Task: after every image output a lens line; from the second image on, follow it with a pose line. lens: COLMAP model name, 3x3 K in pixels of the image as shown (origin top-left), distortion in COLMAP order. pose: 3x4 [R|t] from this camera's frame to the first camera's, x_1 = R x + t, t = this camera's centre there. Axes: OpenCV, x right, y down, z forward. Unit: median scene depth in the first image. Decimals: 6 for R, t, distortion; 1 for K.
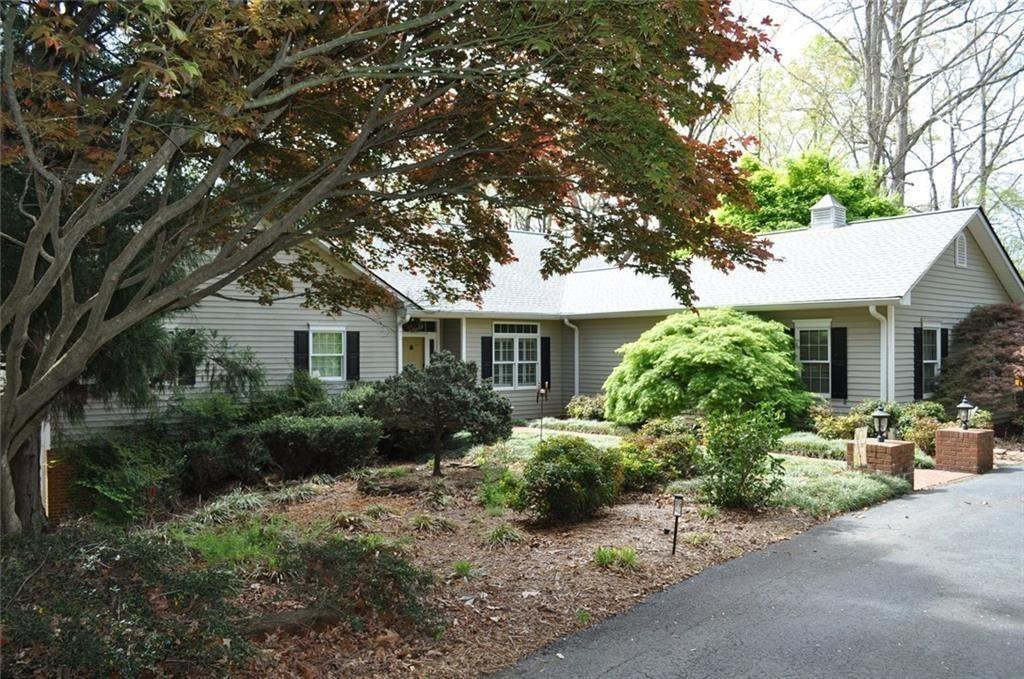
lens RADIAL K [[795.0, 0, 512.0], [0, 795.0, 339.5], [0, 0, 1]] dist [0.001532, 0.000766]
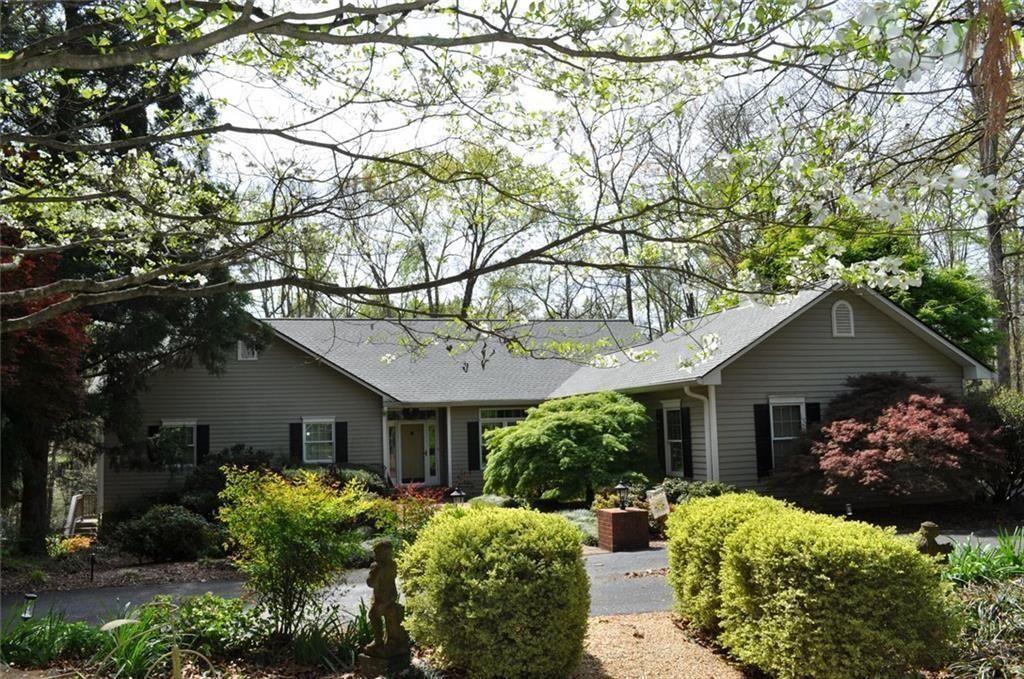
lens RADIAL K [[796.8, 0, 512.0], [0, 796.8, 339.5], [0, 0, 1]] dist [-0.079709, -0.000413]
pose [[0.907175, -0.070305, -0.414837, 0.592066], [0.030367, 0.994310, -0.102104, -0.004000], [0.419655, 0.080029, 0.904149, -0.009609]]
